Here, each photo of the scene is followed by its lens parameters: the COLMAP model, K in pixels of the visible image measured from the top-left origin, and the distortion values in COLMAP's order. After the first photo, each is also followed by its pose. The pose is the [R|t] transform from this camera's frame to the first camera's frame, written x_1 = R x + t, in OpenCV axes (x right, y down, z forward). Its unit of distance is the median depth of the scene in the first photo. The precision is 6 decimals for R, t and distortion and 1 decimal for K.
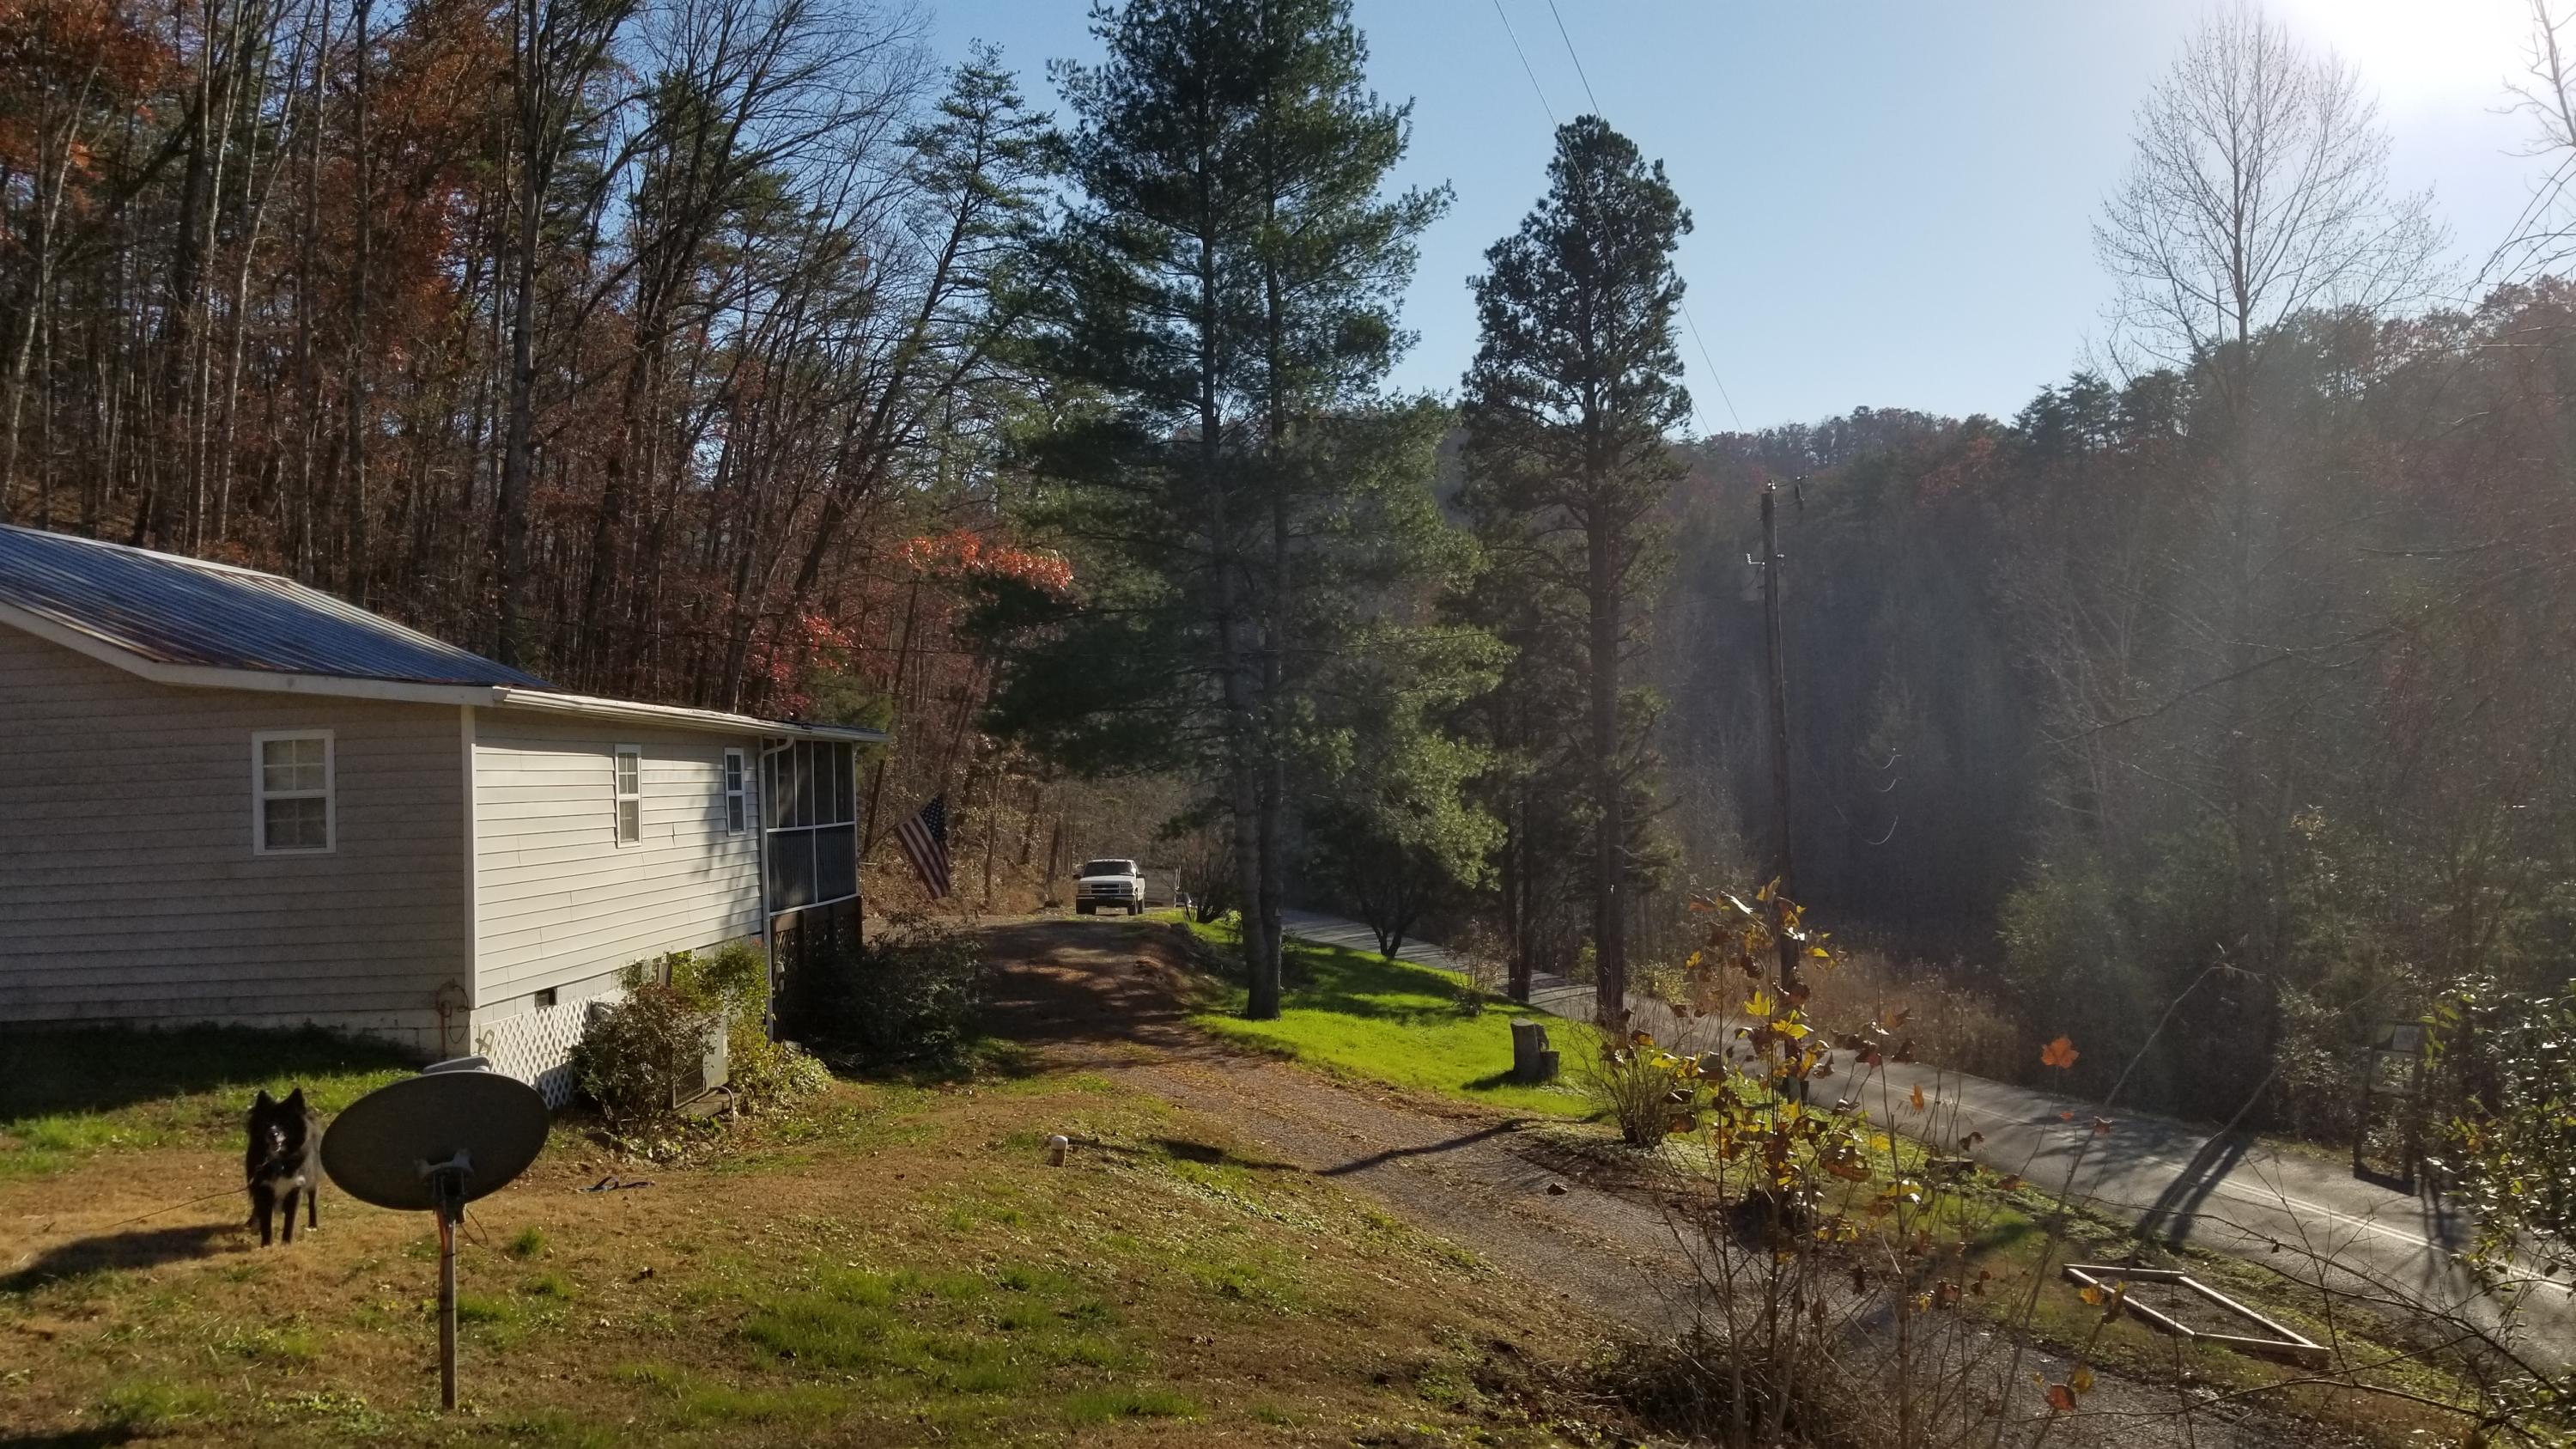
lens RADIAL K [[2018.4, 0, 1284.8], [0, 2018.4, 746.3], [0, 0, 1]] dist [0.064938, -0.103771]
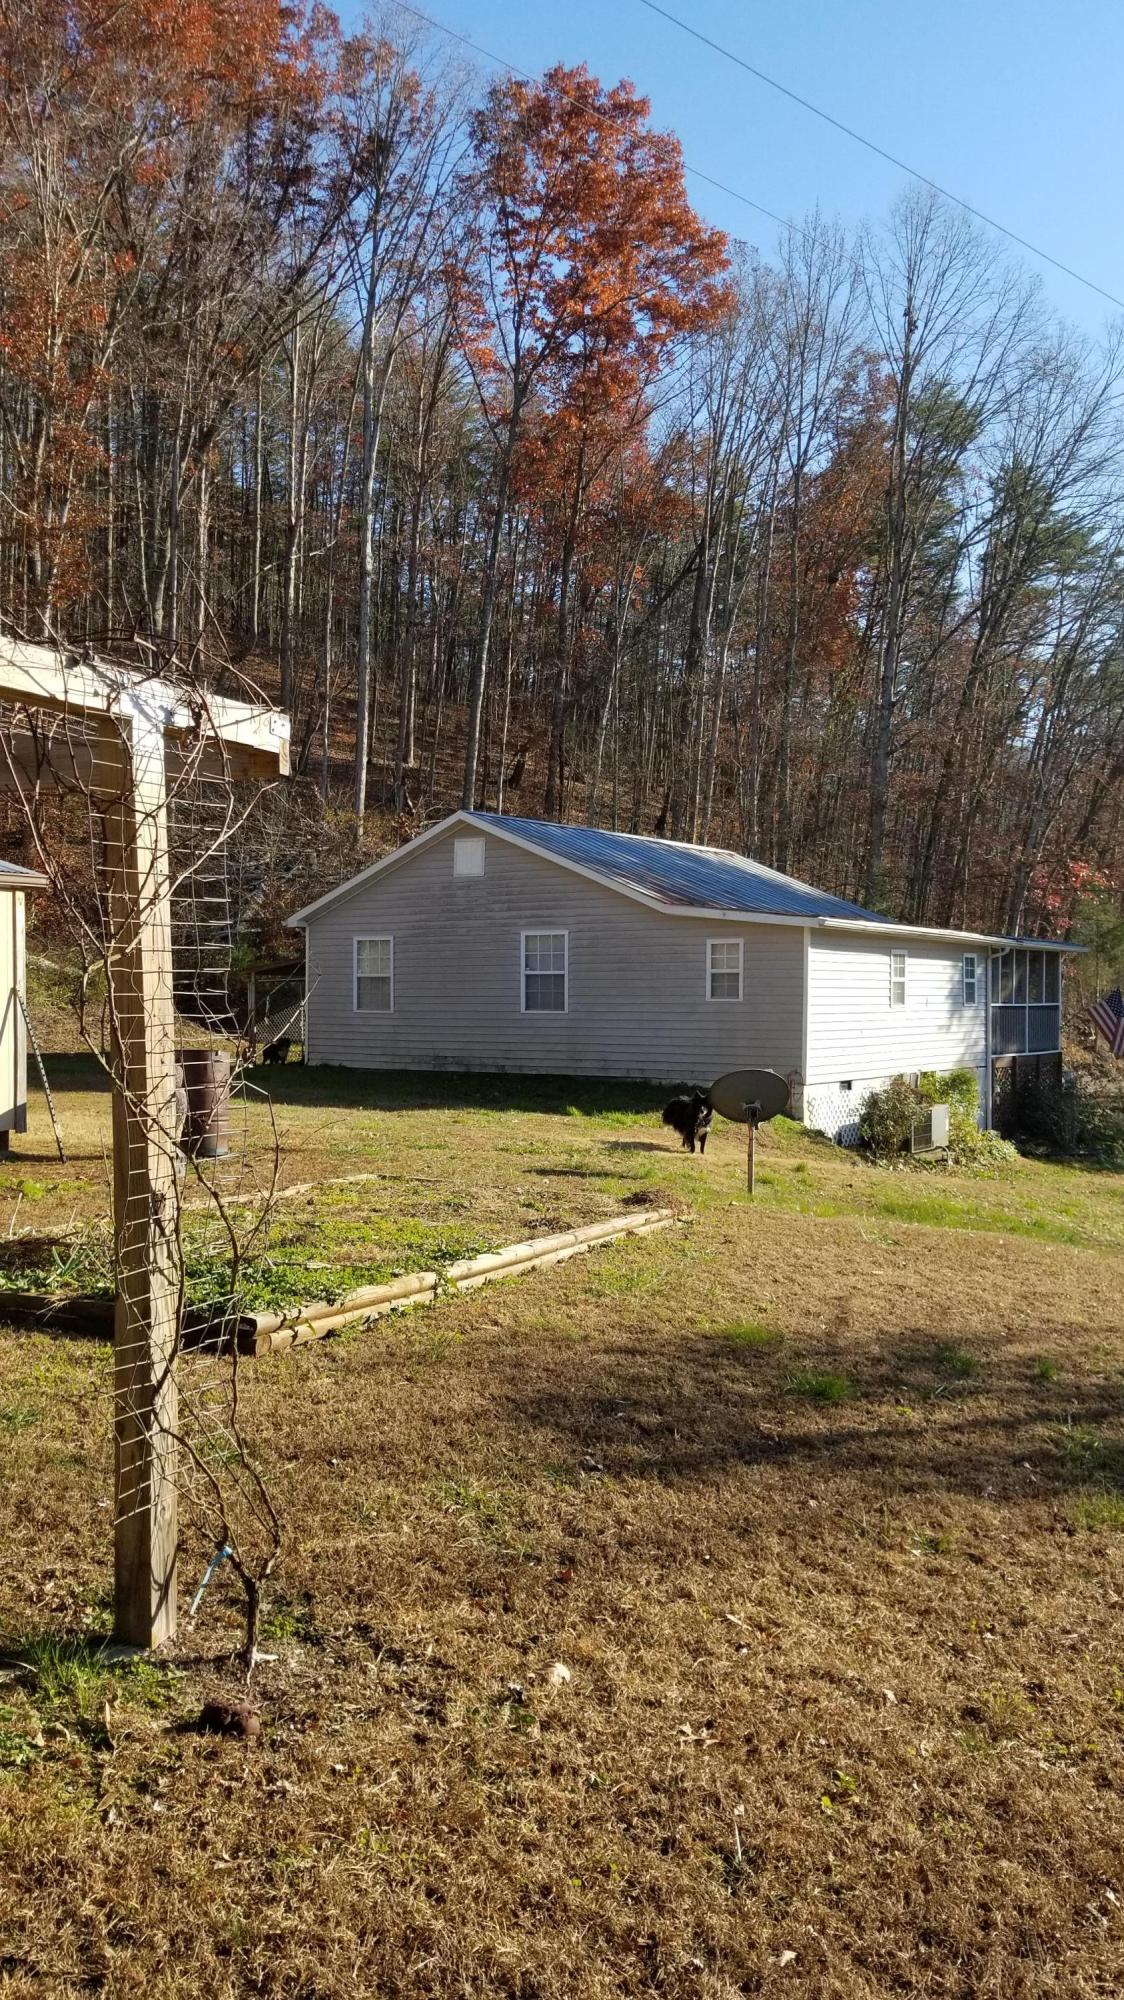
lens RADIAL K [[1566.8, 0, 562.0], [0, 1566.8, 1000.0], [0, 0, 1]] dist [0.064938, -0.103771]
pose [[0.838331, 0.035679, -0.543993, 0.146865], [-0.020364, 0.999209, 0.034154, 0.002144], [0.544782, -0.017555, 0.838394, -0.253242]]
